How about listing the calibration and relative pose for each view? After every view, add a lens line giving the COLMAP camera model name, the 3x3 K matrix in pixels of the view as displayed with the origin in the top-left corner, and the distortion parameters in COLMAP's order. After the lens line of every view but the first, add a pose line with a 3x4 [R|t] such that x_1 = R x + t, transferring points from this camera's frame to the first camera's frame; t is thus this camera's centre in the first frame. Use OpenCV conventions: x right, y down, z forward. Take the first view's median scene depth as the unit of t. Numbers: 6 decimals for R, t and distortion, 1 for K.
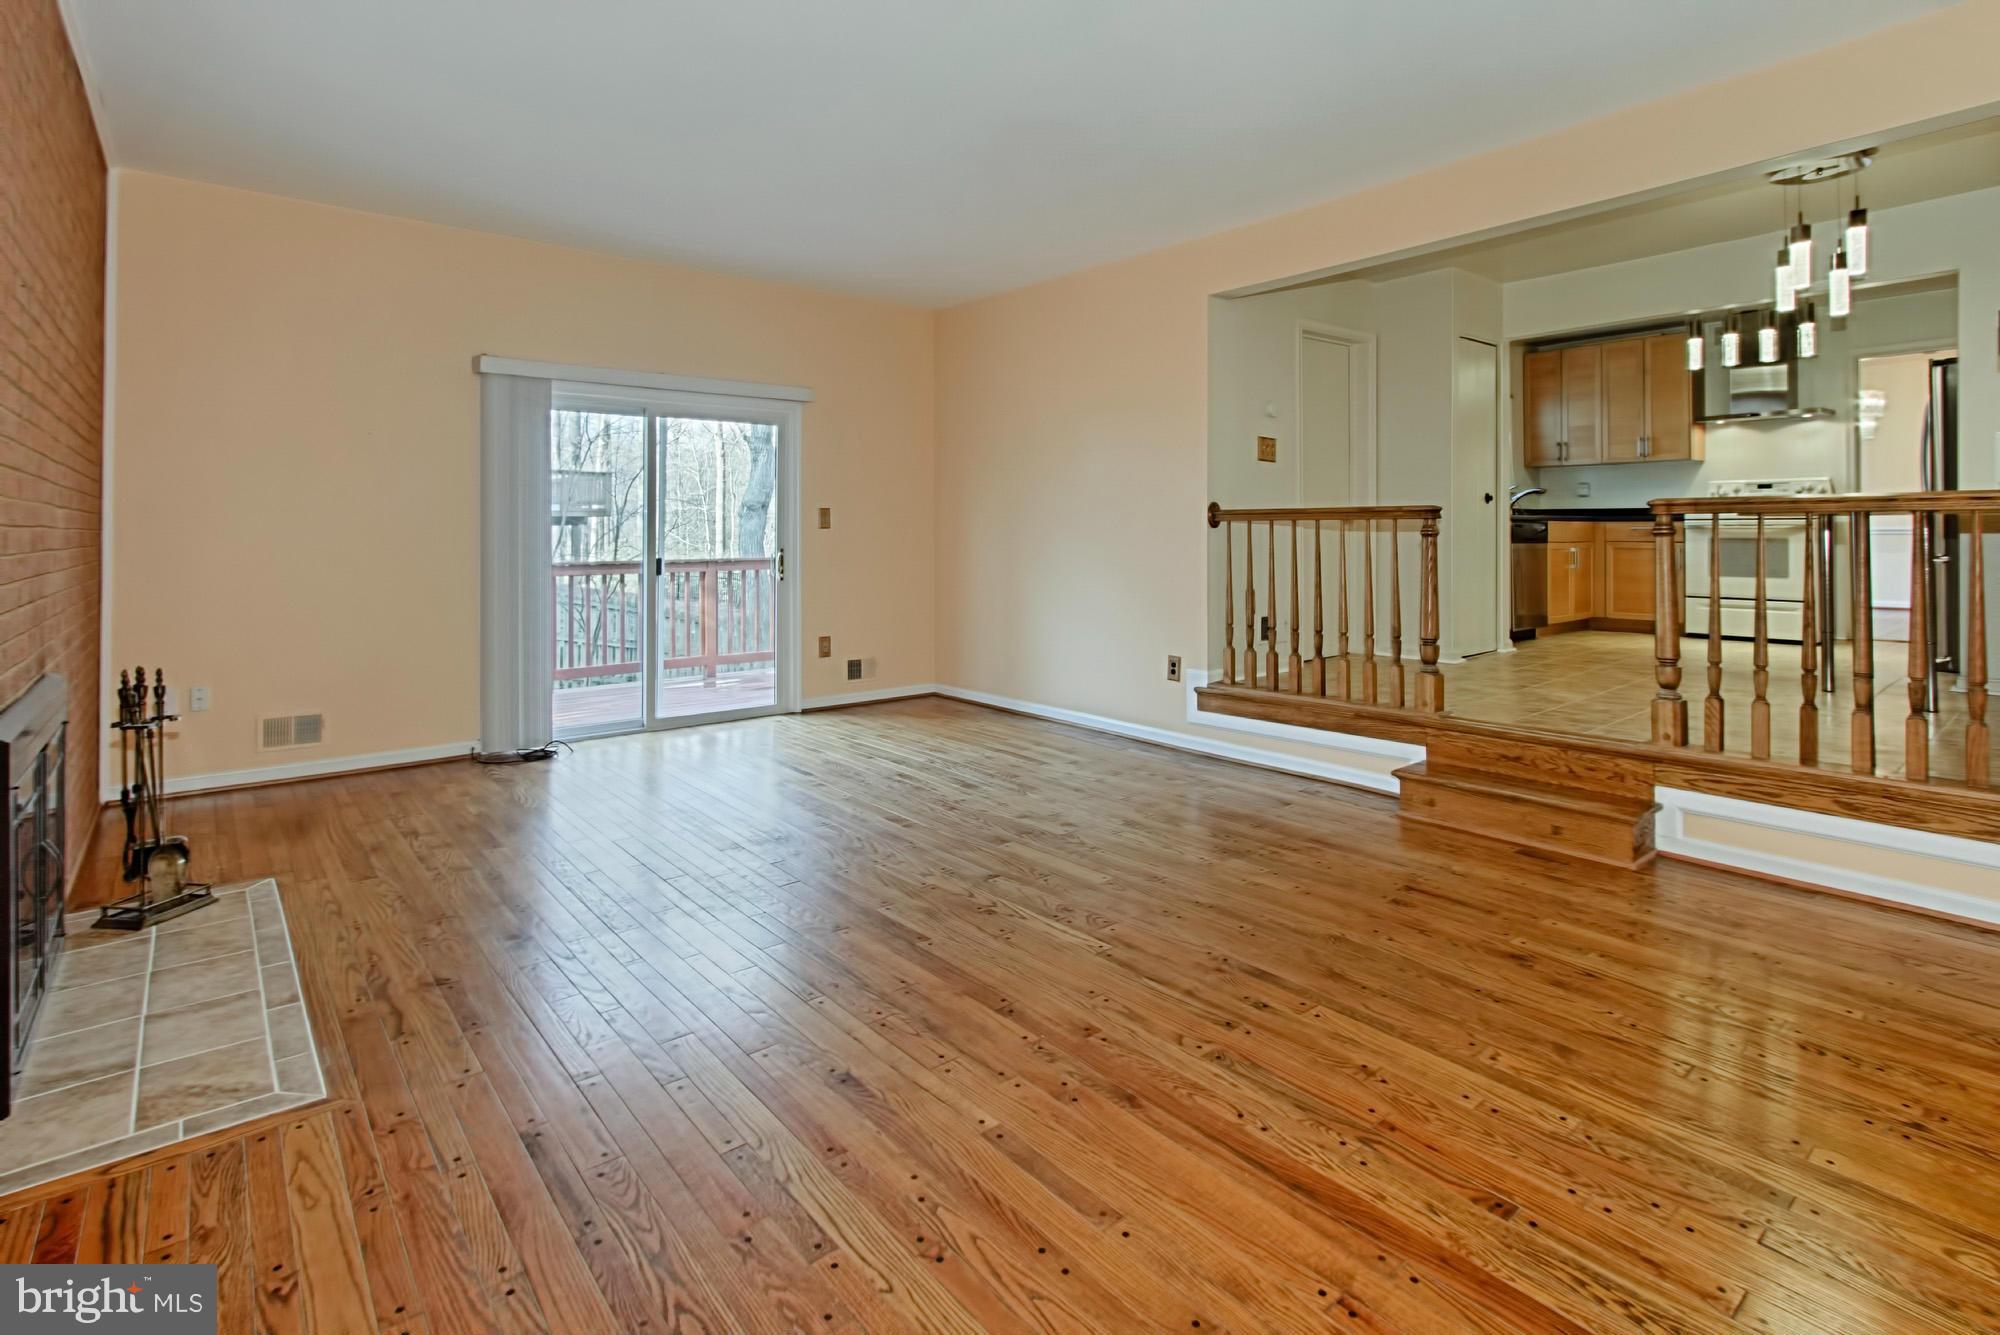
lens RADIAL K [[954.2, 0, 1012.9], [0, 954.2, 546.2], [0, 0, 1]] dist [-0.002880, 0.001863]
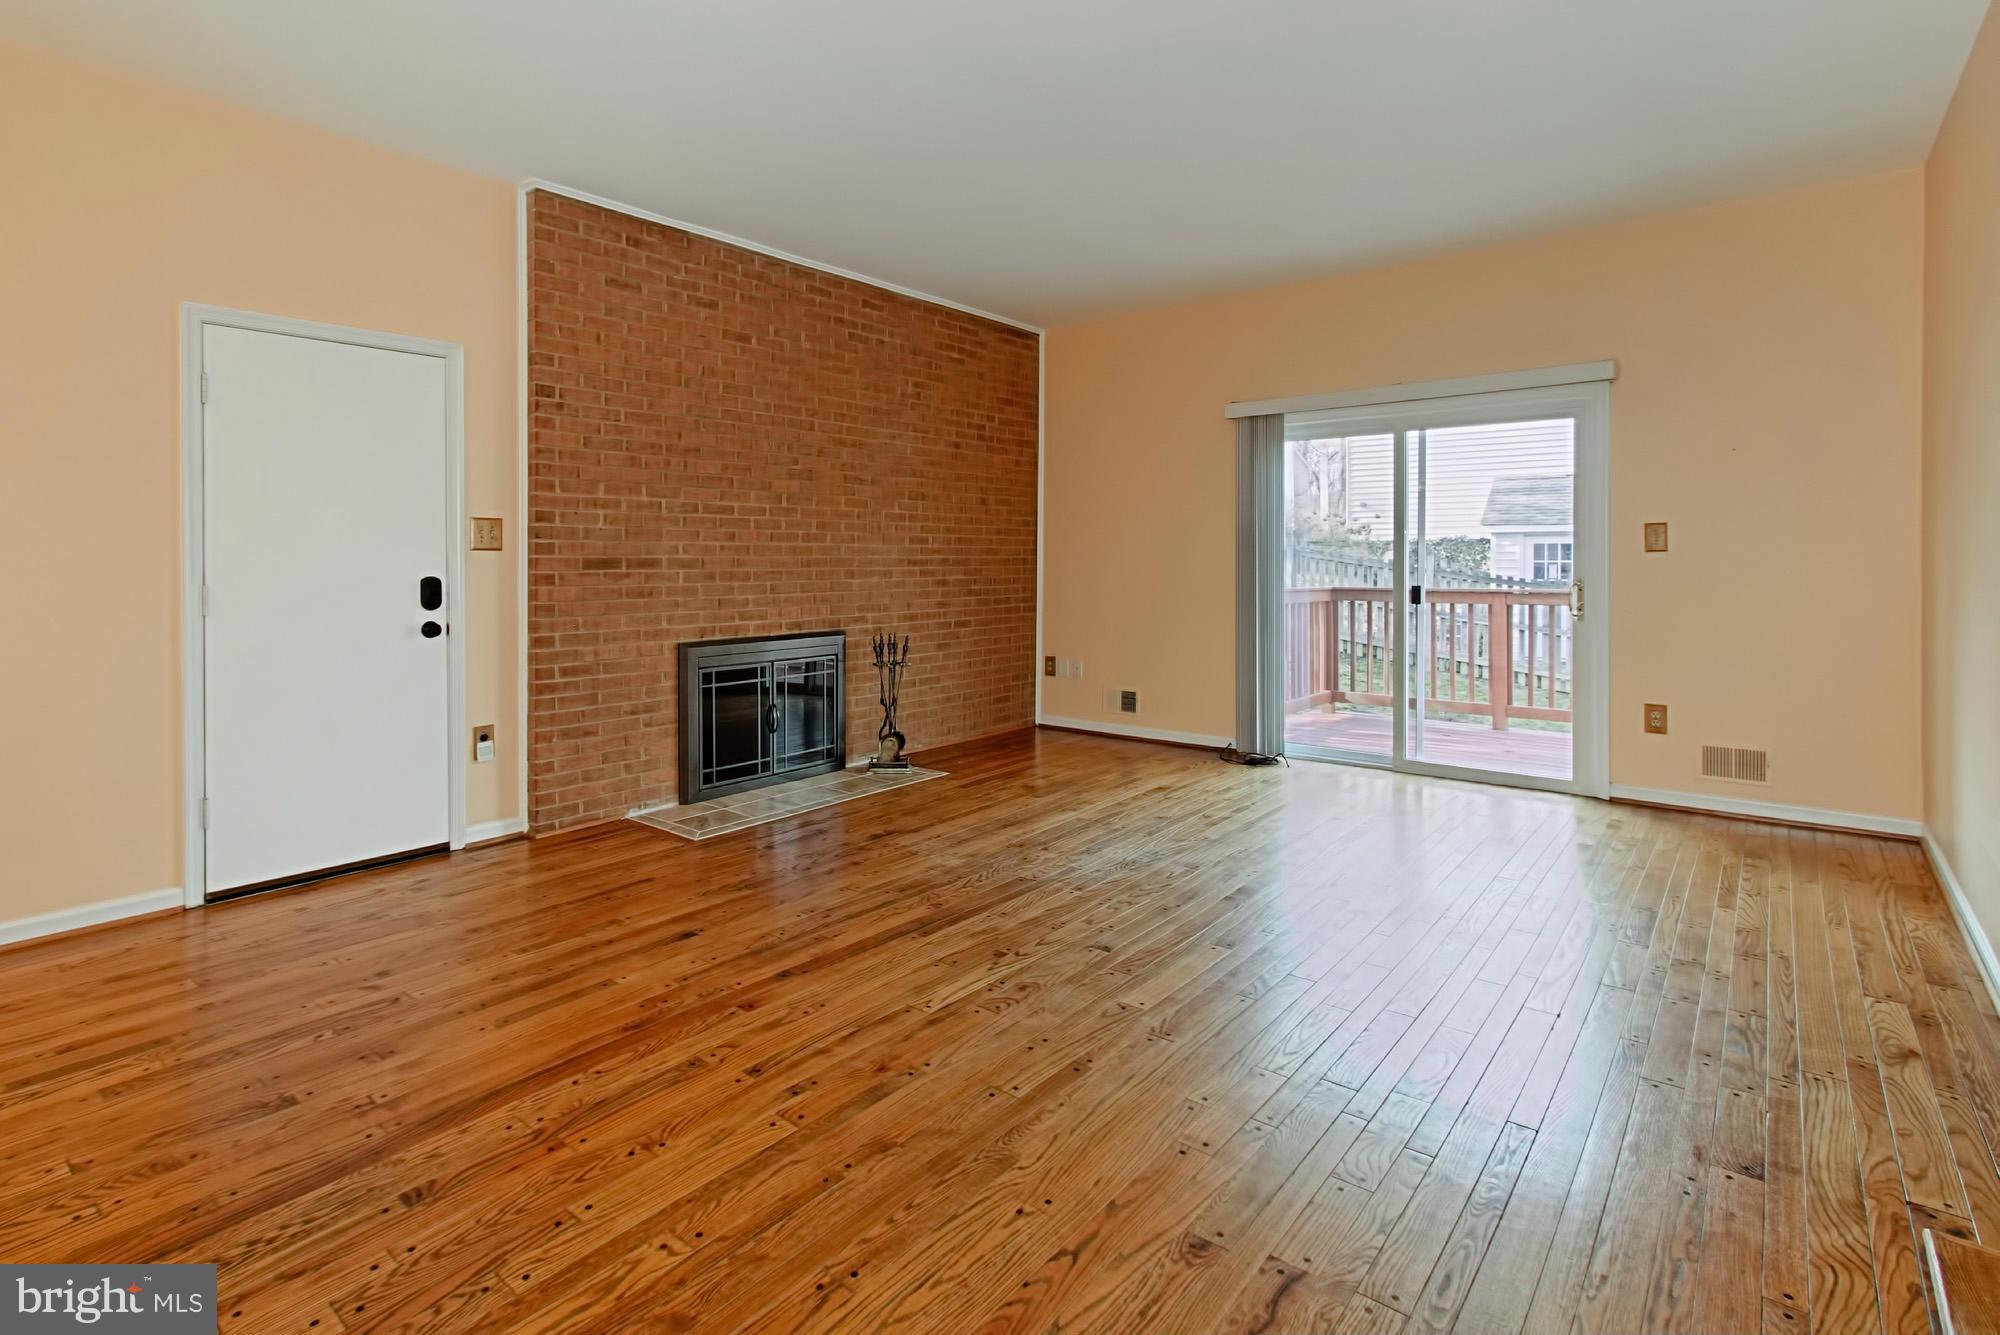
lens RADIAL K [[1006.8, 0, 979.2], [0, 1006.8, 612.9], [0, 0, 1]] dist [0.005137, -0.000349]
pose [[0.169331, 0.052349, -0.984168, 1.321379], [-0.009985, 0.998628, 0.051400, -0.019710], [0.985509, 0.001123, 0.169621, 1.110357]]
